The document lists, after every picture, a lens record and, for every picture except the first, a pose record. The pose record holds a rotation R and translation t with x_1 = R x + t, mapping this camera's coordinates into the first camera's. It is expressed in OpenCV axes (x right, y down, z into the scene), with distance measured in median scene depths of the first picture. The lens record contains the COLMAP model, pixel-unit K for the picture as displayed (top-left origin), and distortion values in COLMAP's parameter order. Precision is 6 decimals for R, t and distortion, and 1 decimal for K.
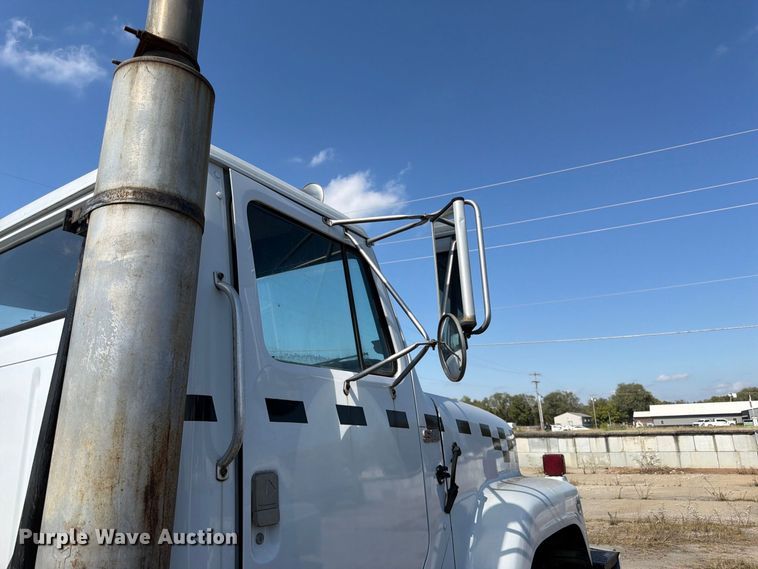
lens RADIAL K [[540.3, 0, 381.2], [0, 540.3, 281.7], [0, 0, 1]] dist [0.039208, -0.043639]
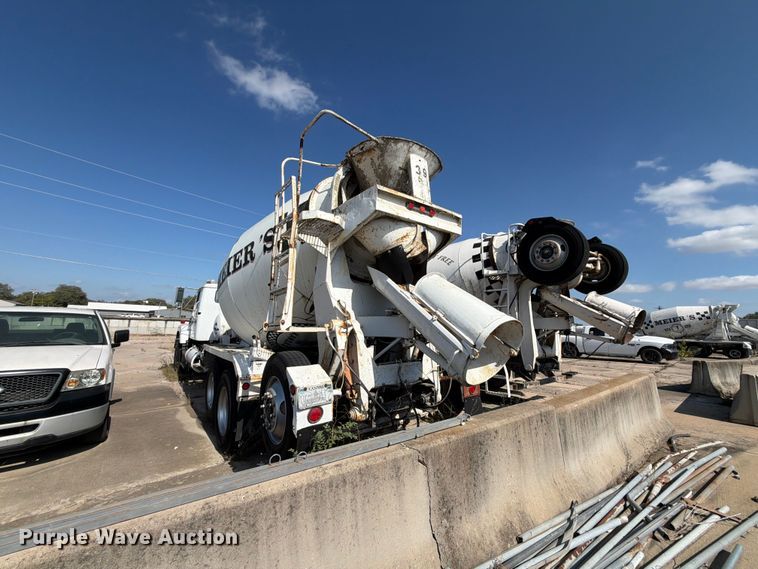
lens RADIAL K [[301.1, 0, 379.5], [0, 301.1, 281.0], [0, 0, 1]] dist [-0.000025, 0.000251]
pose [[0.313175, 0.175886, 0.933266, -7.491127], [-0.295687, 0.951914, -0.080177, -0.833456], [-0.902491, -0.250845, 0.350123, -4.189424]]
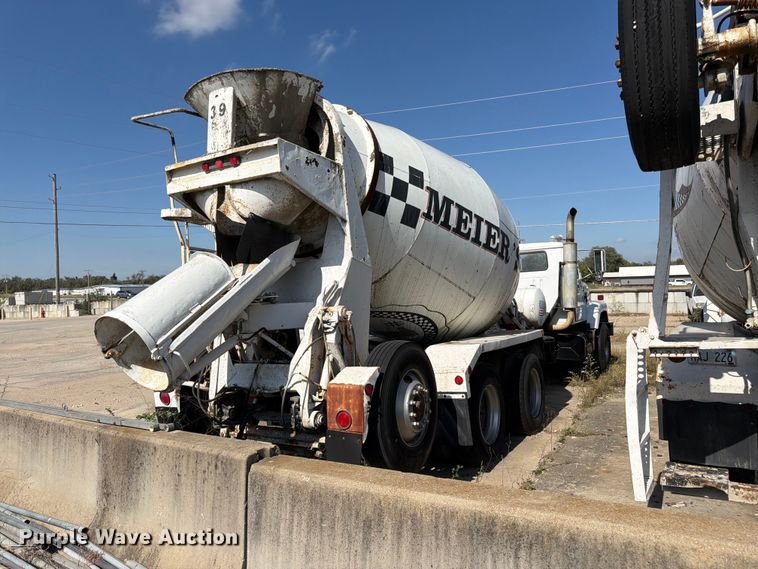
lens RADIAL K [[535.4, 0, 383.5], [0, 535.4, 283.4], [0, 0, 1]] dist [0.090214, -0.149014]
pose [[0.999241, 0.004281, 0.038720, -3.830282], [-0.014014, 0.966905, 0.254751, -1.995145], [-0.036348, -0.255101, 0.966231, -7.333180]]
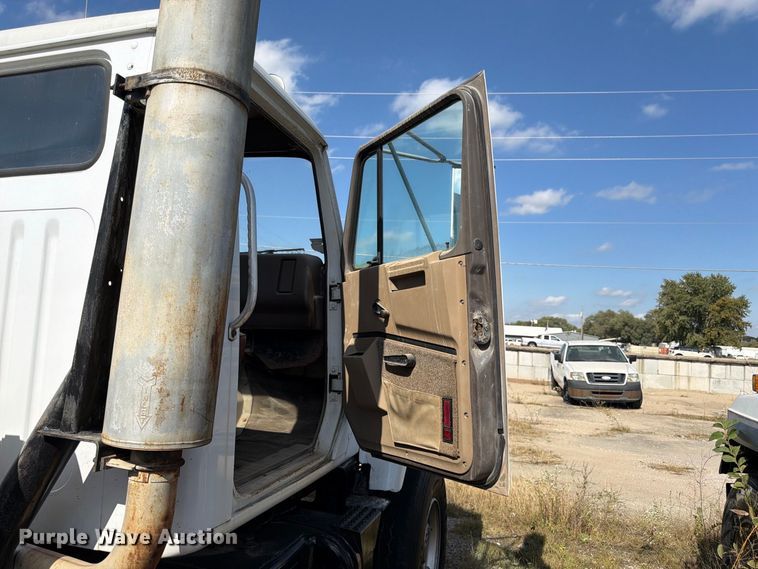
lens RADIAL K [[540.3, 0, 381.2], [0, 540.3, 281.7], [0, 0, 1]] dist [0.039208, -0.043639]
pose [[0.953582, 0.110922, 0.279961, -0.375653], [-0.158102, 0.975661, 0.151952, 0.015459], [-0.256292, -0.189161, 0.947910, -0.187389]]
